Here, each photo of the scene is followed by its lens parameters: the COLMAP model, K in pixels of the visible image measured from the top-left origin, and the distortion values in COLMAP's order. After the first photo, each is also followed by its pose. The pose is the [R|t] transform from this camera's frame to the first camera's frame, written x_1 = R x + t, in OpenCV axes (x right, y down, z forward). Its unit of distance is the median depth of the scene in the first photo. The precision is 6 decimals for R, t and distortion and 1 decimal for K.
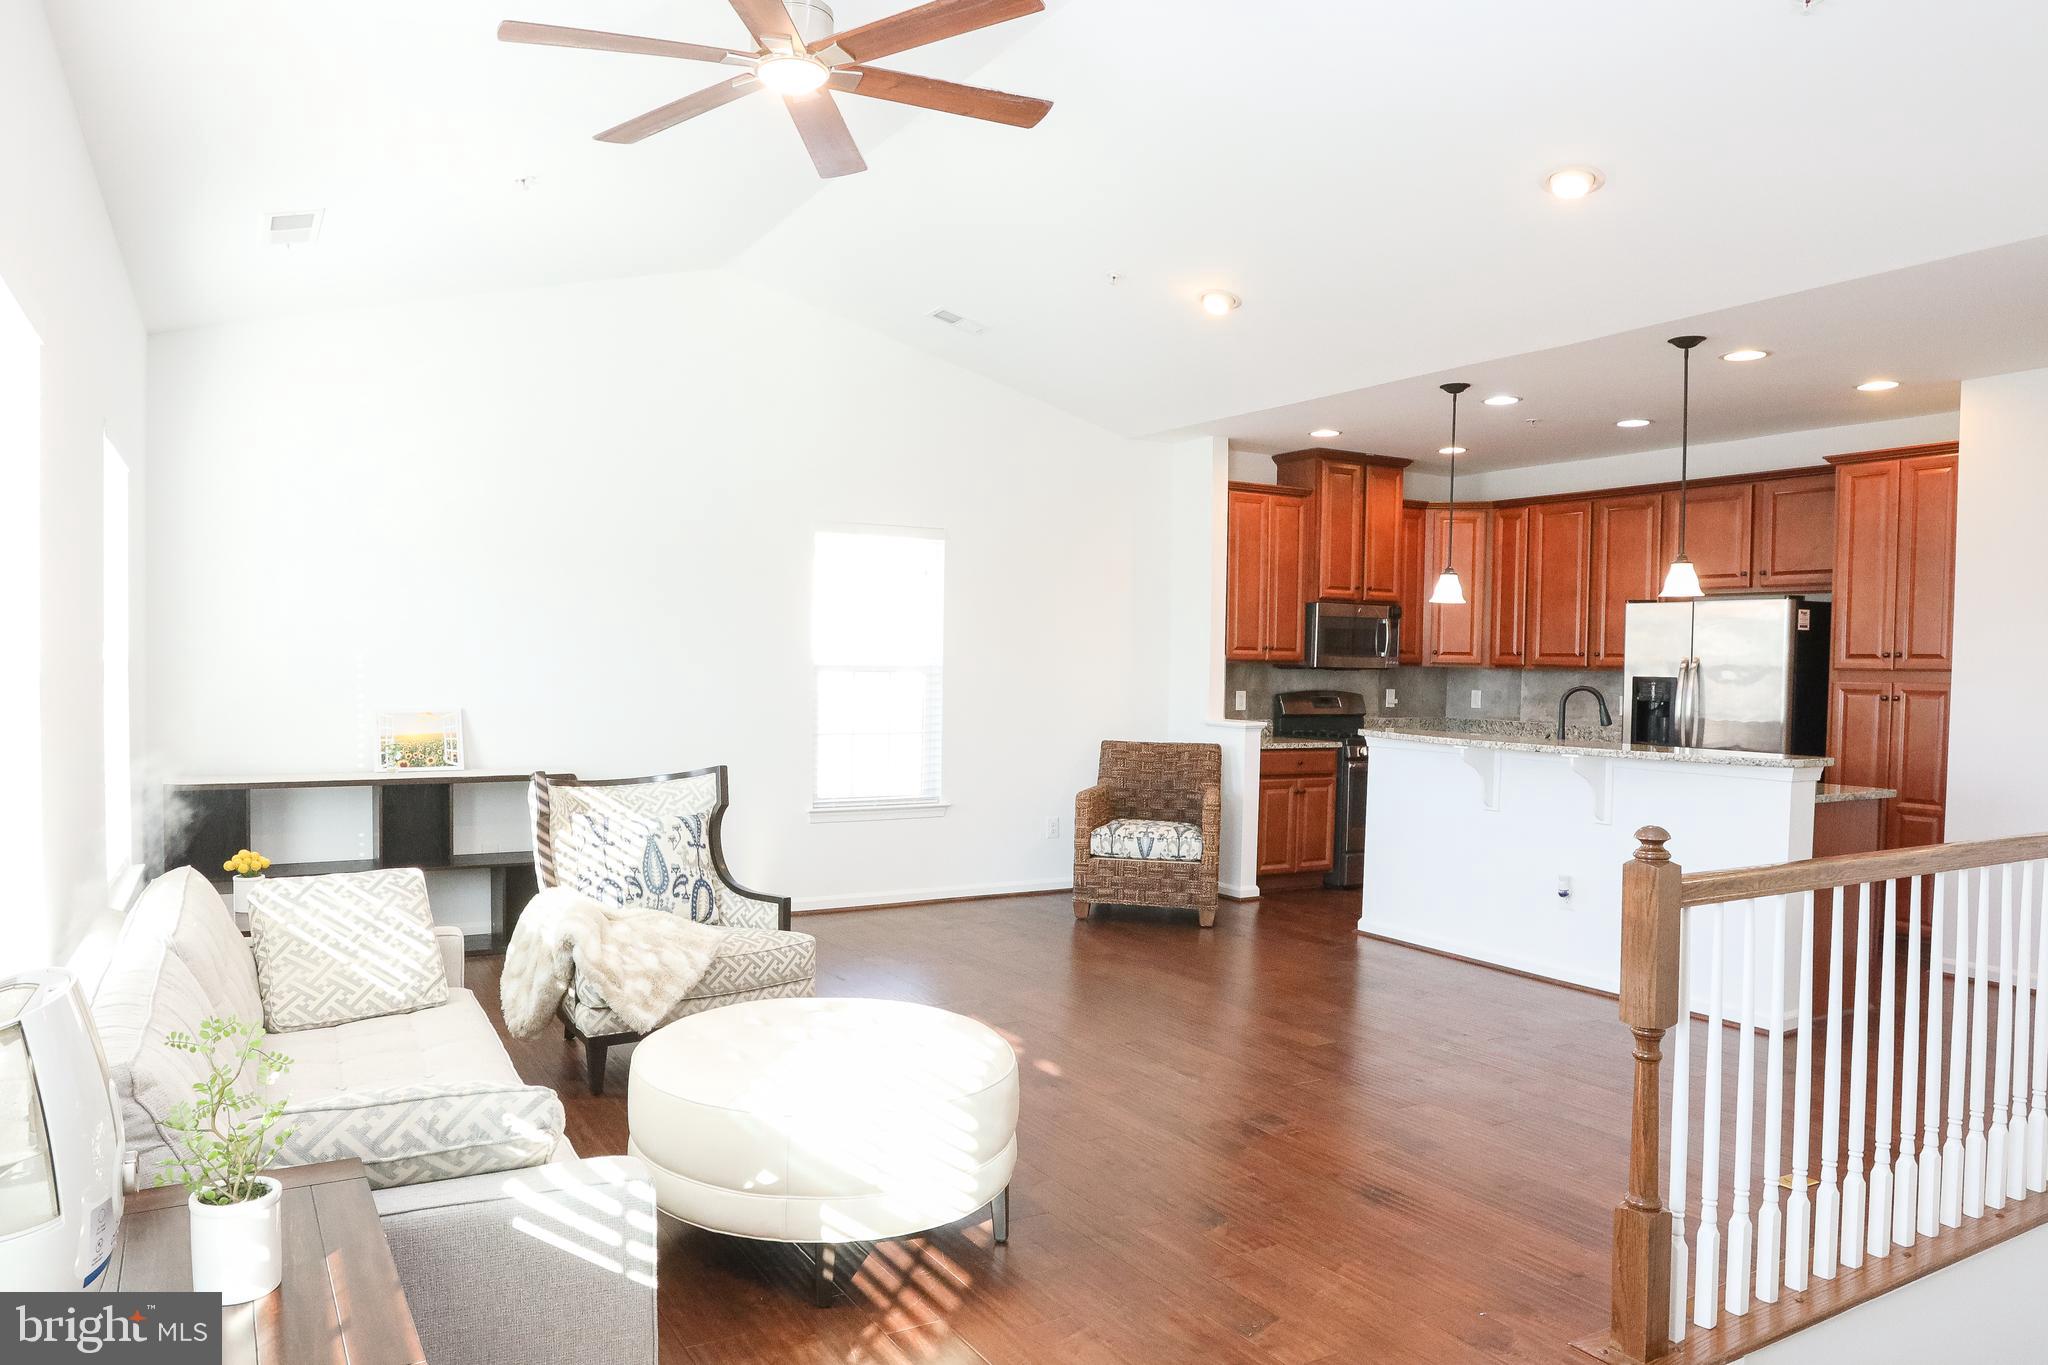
lens RADIAL K [[1332.5, 0, 922.6], [0, 1332.5, 689.3], [0, 0, 1]] dist [-0.073776, 0.000017]
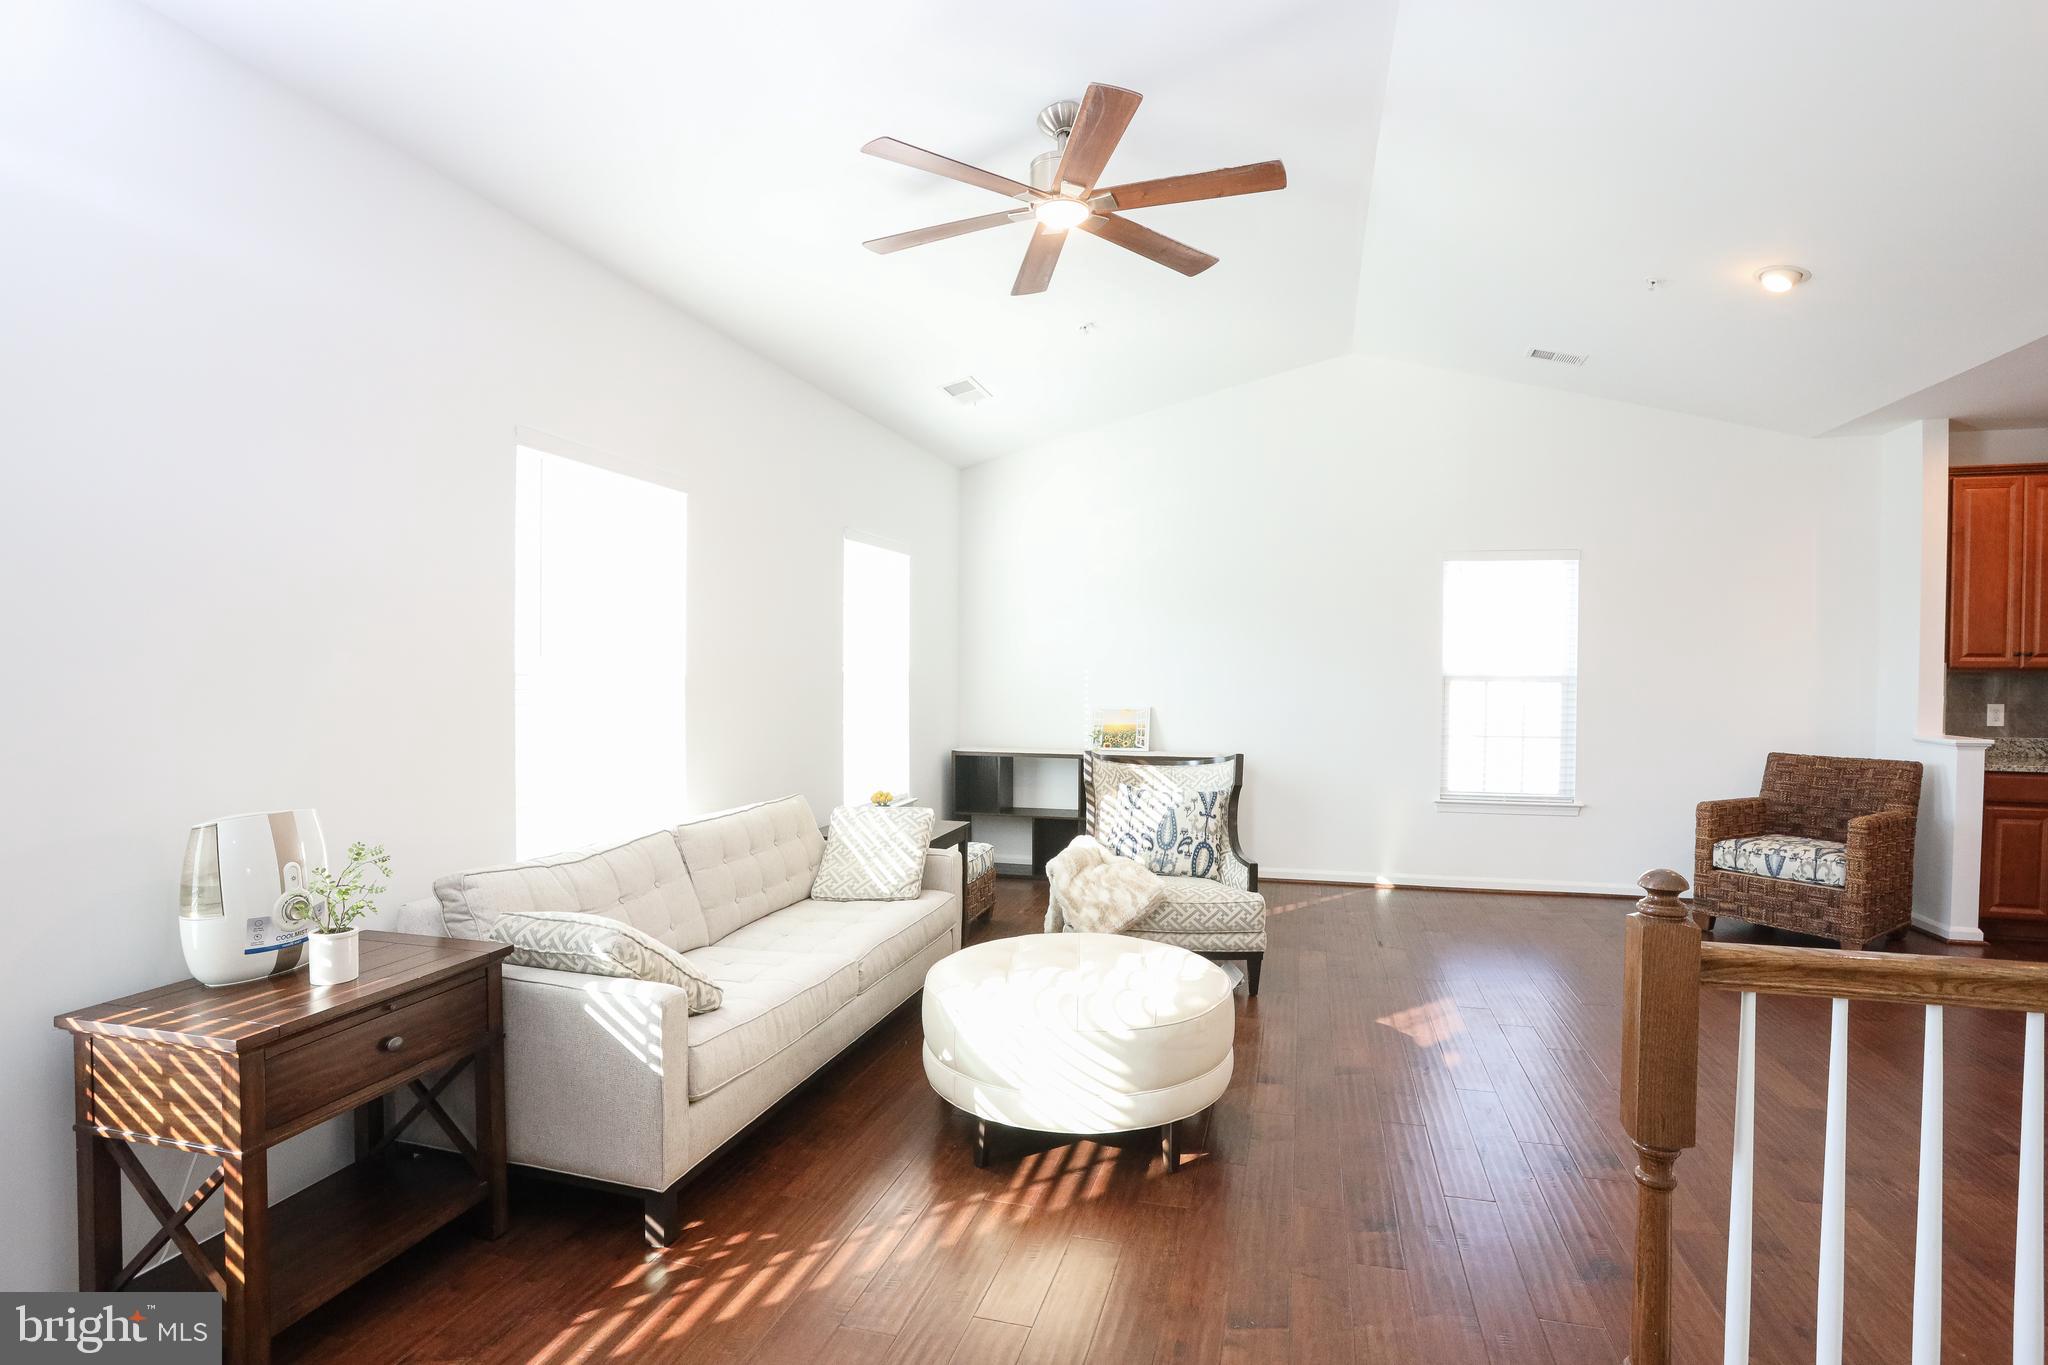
lens RADIAL K [[1000.9, 0, 1024.0], [0, 1000.9, 682.5], [0, 0, 1]] dist [-0.070214, 0.028085]
pose [[0.725943, 0.002897, -0.687748, 0.241877], [-0.011572, 0.999901, -0.008003, -0.000311], [0.687657, 0.013768, 0.725905, 0.121366]]
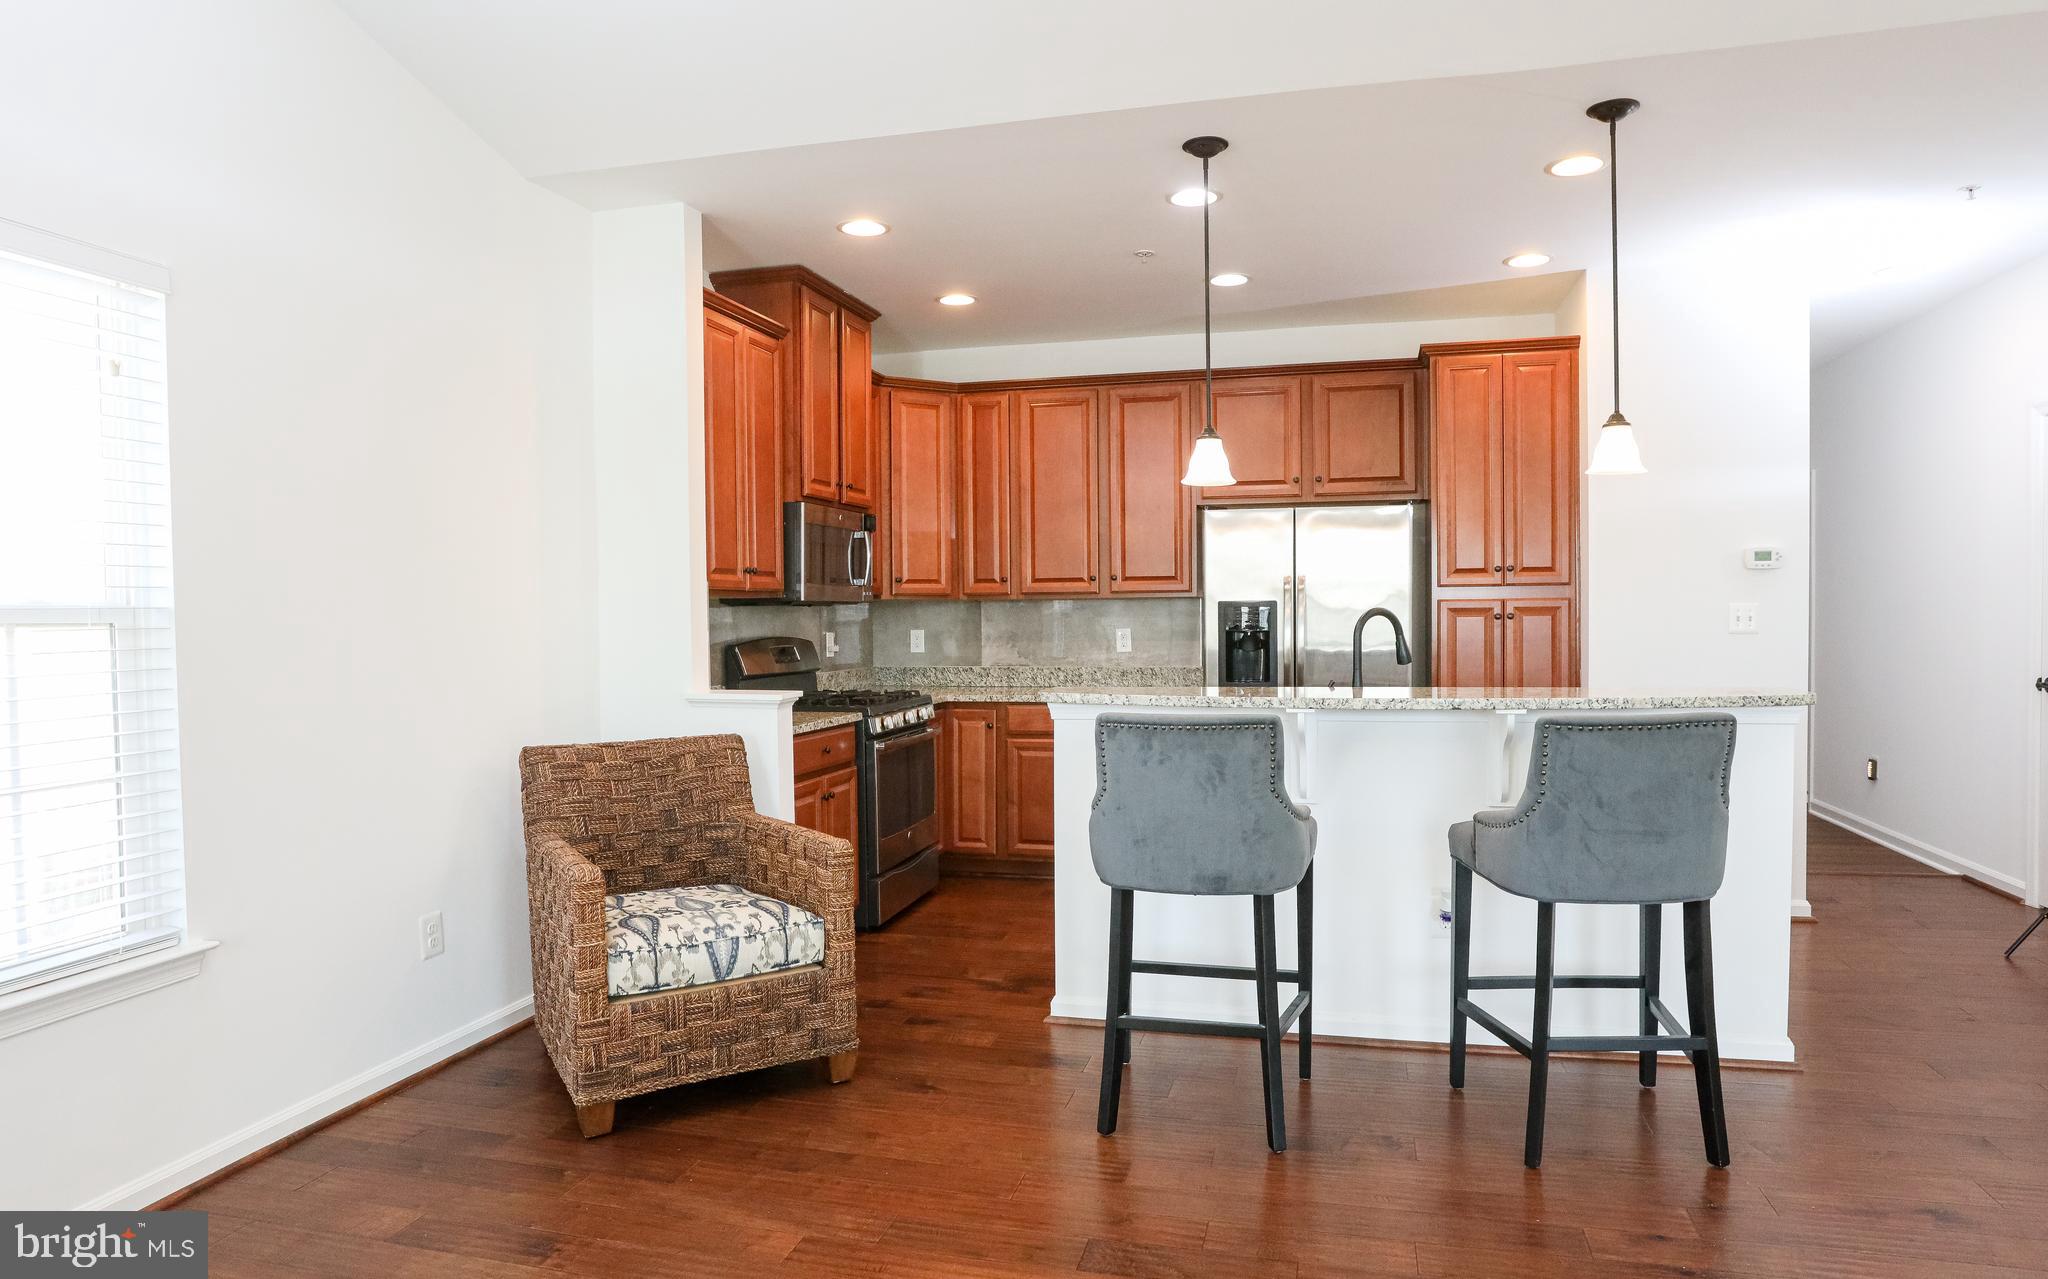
lens RADIAL K [[1202.2, 0, 1024.0], [0, 1202.2, 639.5], [0, 0, 1]] dist [-0.106927, 0.106409]
pose [[0.675793, -0.038689, 0.736076, -0.074846], [0.038785, 0.999105, 0.016905, -0.003650], [-0.736071, 0.017124, 0.676688, 0.586579]]
